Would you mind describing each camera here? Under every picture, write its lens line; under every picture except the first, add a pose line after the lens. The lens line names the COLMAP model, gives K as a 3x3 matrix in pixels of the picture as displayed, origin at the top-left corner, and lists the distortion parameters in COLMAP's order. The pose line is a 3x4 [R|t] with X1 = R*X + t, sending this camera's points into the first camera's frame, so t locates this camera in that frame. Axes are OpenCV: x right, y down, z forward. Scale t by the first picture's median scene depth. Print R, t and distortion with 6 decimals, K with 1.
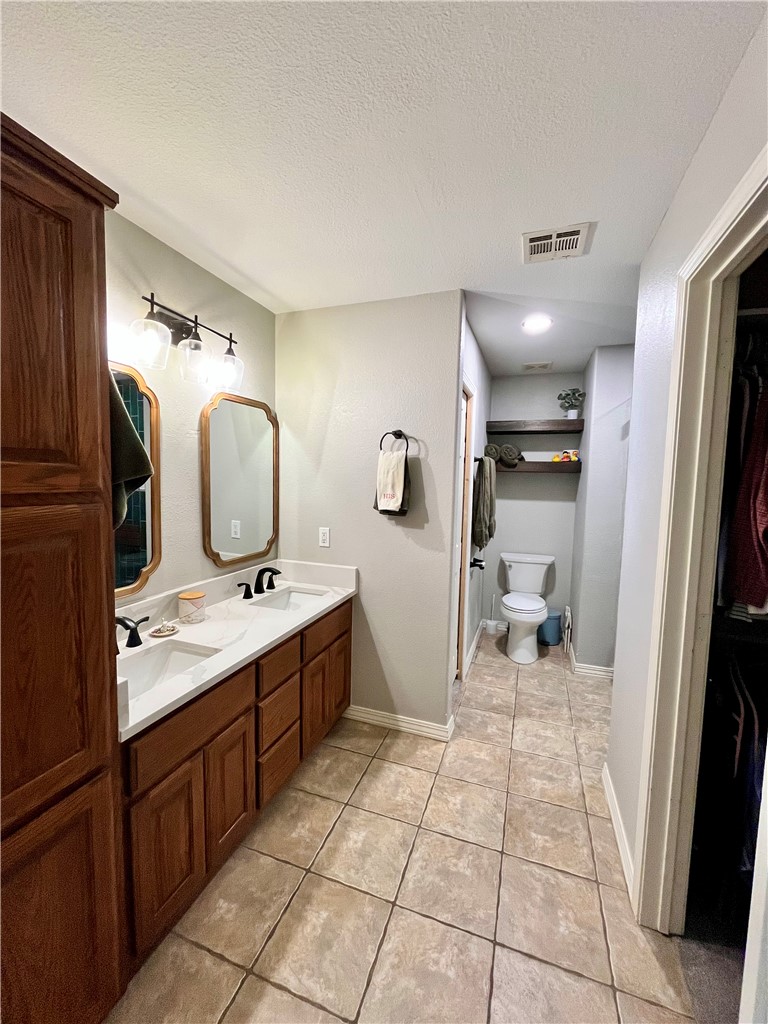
lens RADIAL K [[416.2, 0, 392.8], [0, 416.2, 513.4], [0, 0, 1]] dist [-0.002032, 0.000022]
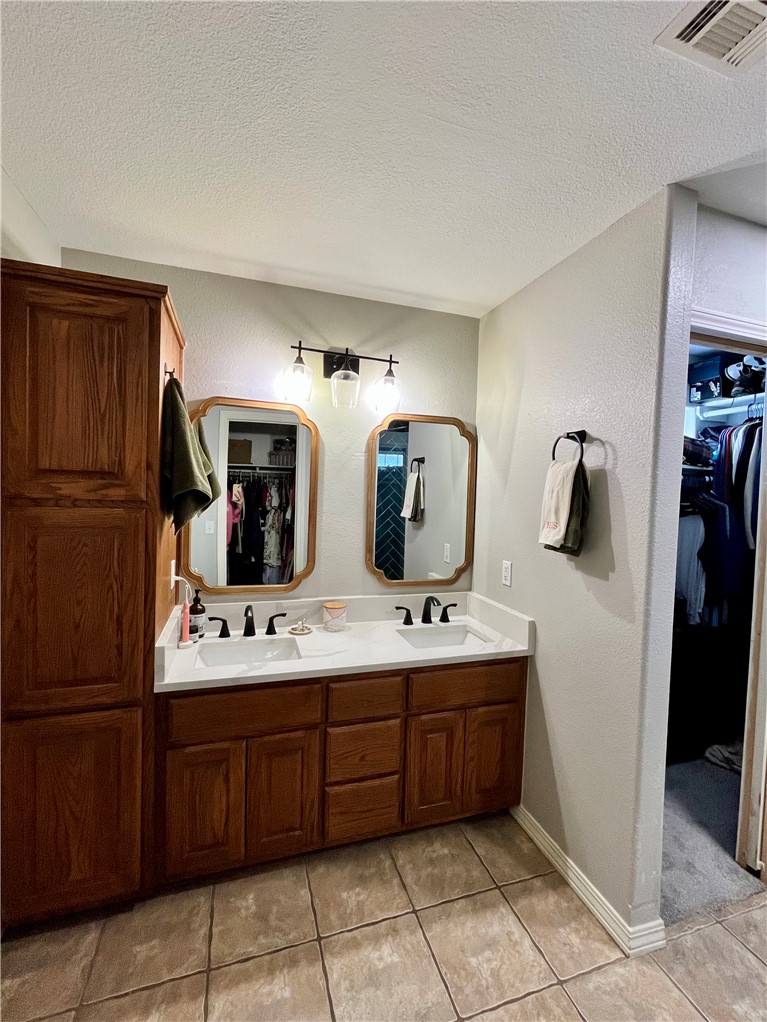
lens RADIAL K [[449.2, 0, 390.2], [0, 449.2, 510.4], [0, 0, 1]] dist [-0.000650, -0.000805]
pose [[0.604570, 0.029073, -0.796021, 0.485884], [-0.086785, 0.995789, -0.029543, -0.023176], [0.791810, 0.086943, 0.604548, 0.366490]]
